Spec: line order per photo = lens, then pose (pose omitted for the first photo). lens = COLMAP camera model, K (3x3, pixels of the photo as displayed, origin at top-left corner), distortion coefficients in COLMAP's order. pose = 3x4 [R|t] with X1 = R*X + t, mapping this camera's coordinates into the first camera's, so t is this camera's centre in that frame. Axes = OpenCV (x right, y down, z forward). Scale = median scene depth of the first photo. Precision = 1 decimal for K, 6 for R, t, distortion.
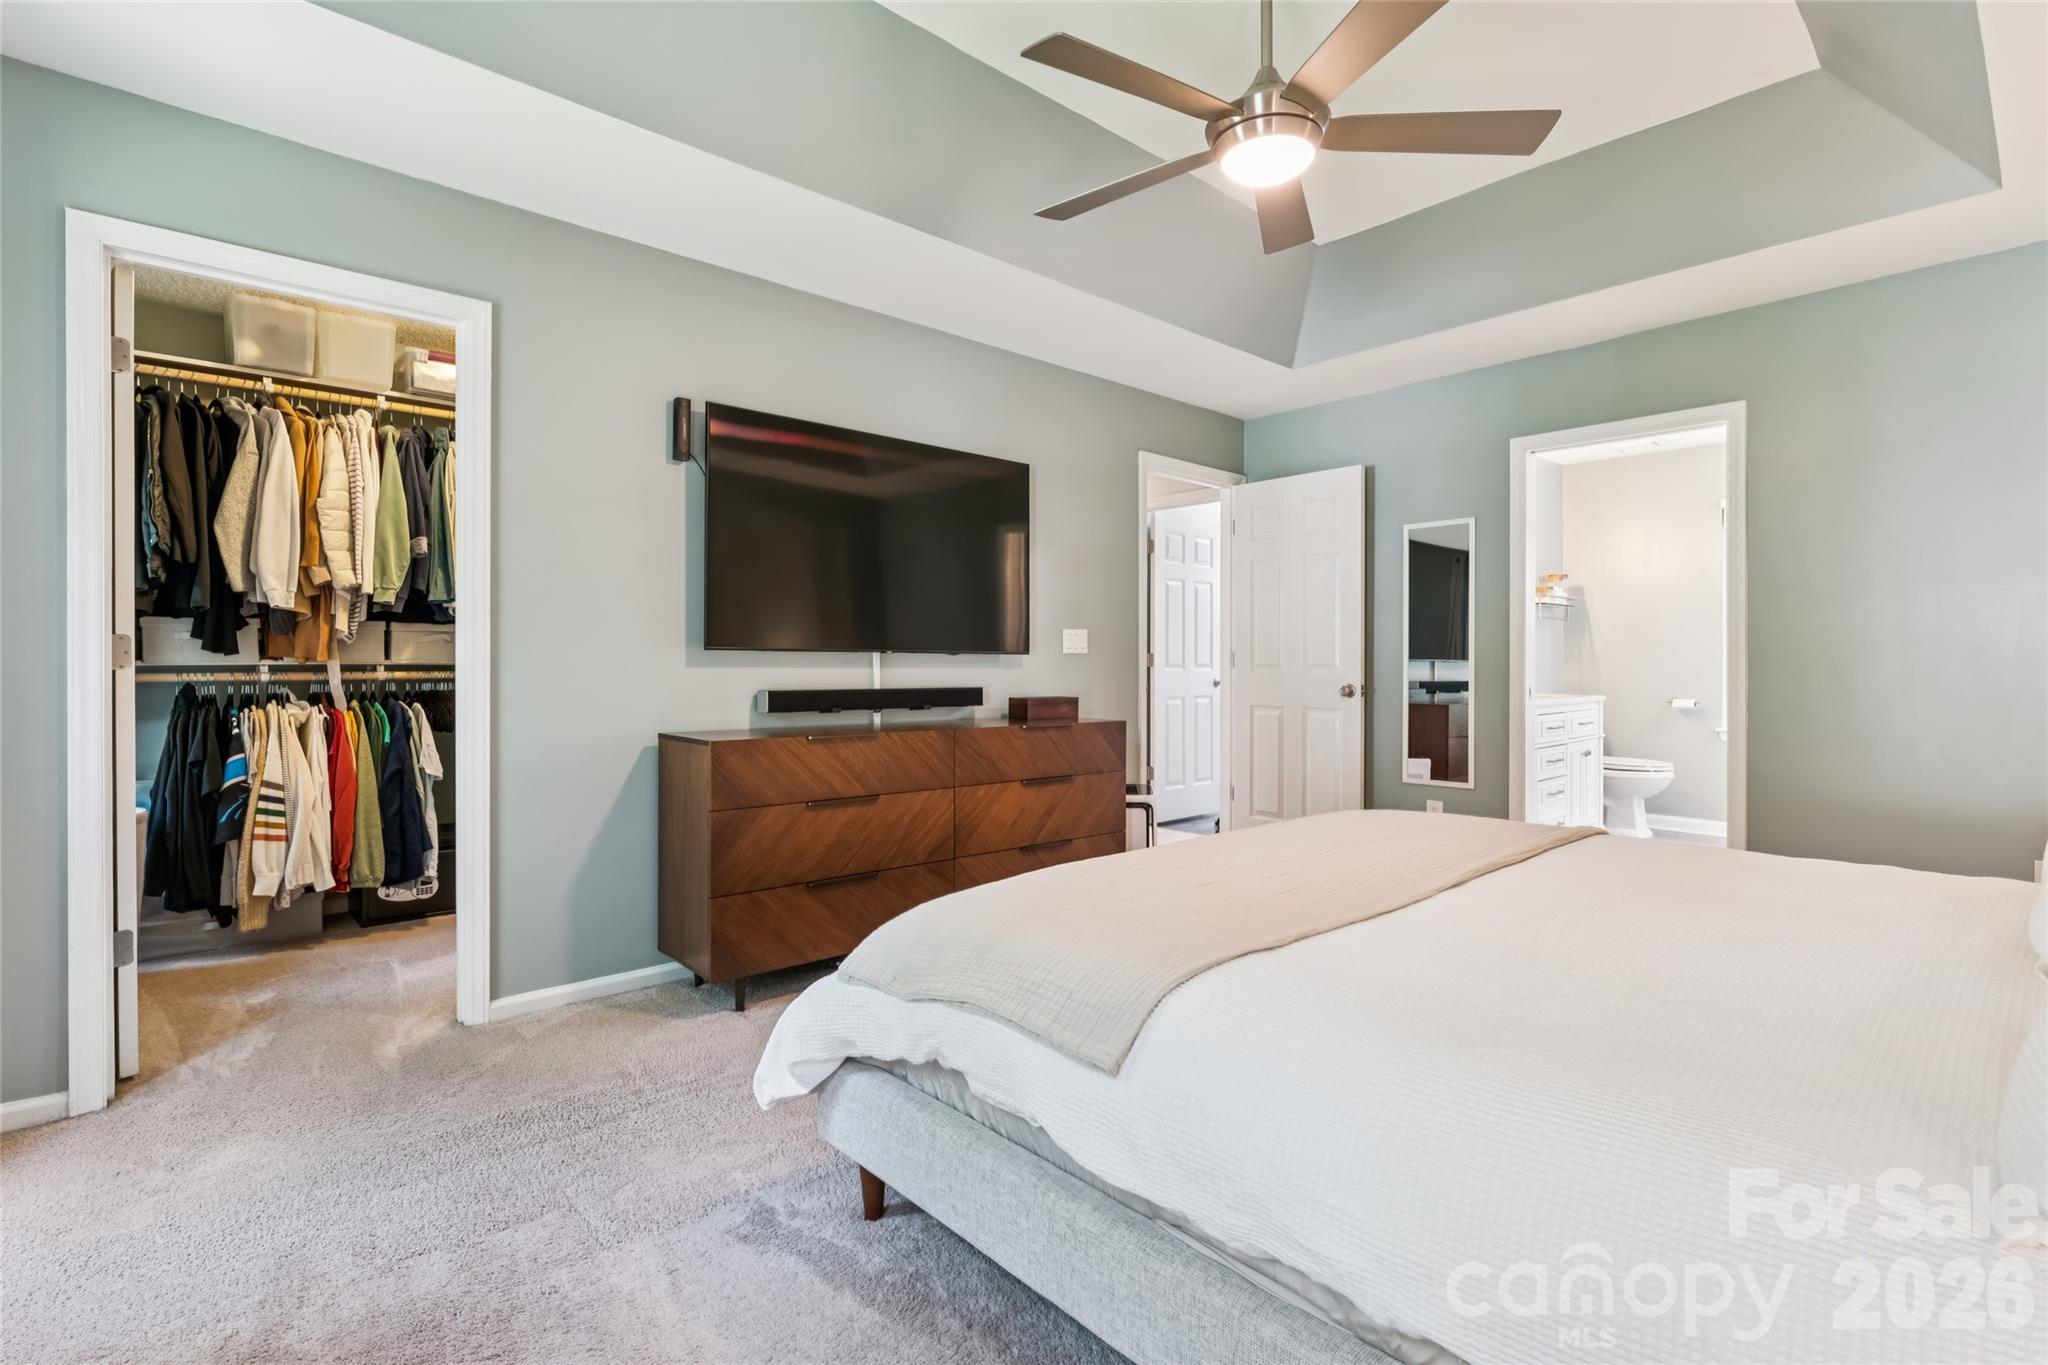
lens RADIAL K [[960.0, 0, 1025.6], [0, 960.0, 664.9], [0, 0, 1]] dist [-0.000586, 0.000132]
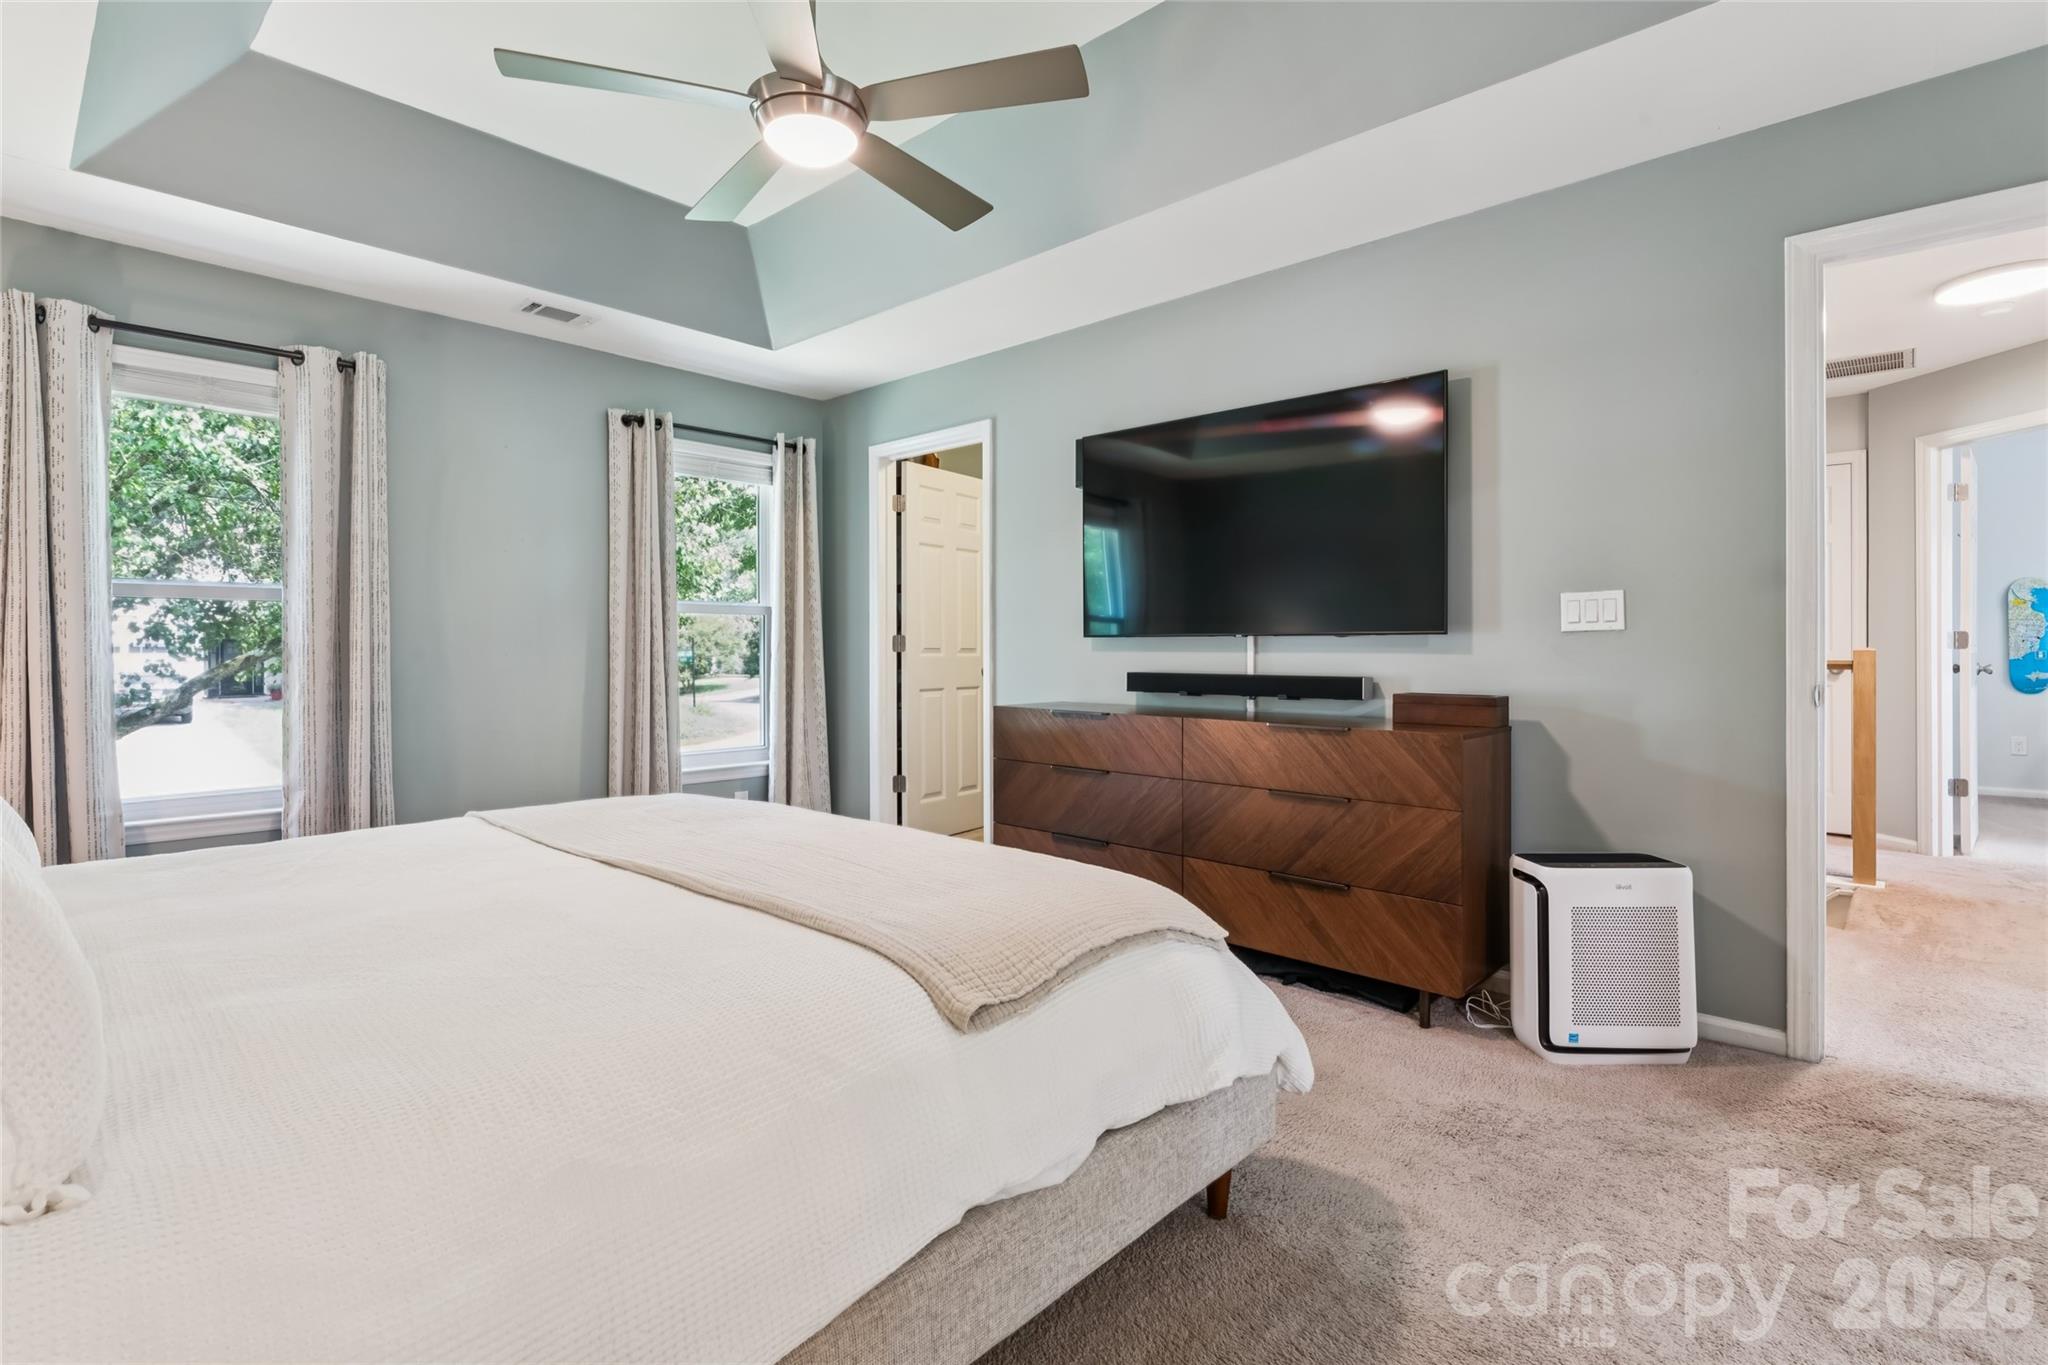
lens RADIAL K [[960.0, 0, 1025.6], [0, 960.0, 664.9], [0, 0, 1]] dist [-0.000586, 0.000132]
pose [[0.100062, 0.013848, -0.994885, 0.788831], [0.000934, 0.999901, 0.014012, 0.001854], [0.994981, -0.002331, 0.100039, 0.704774]]
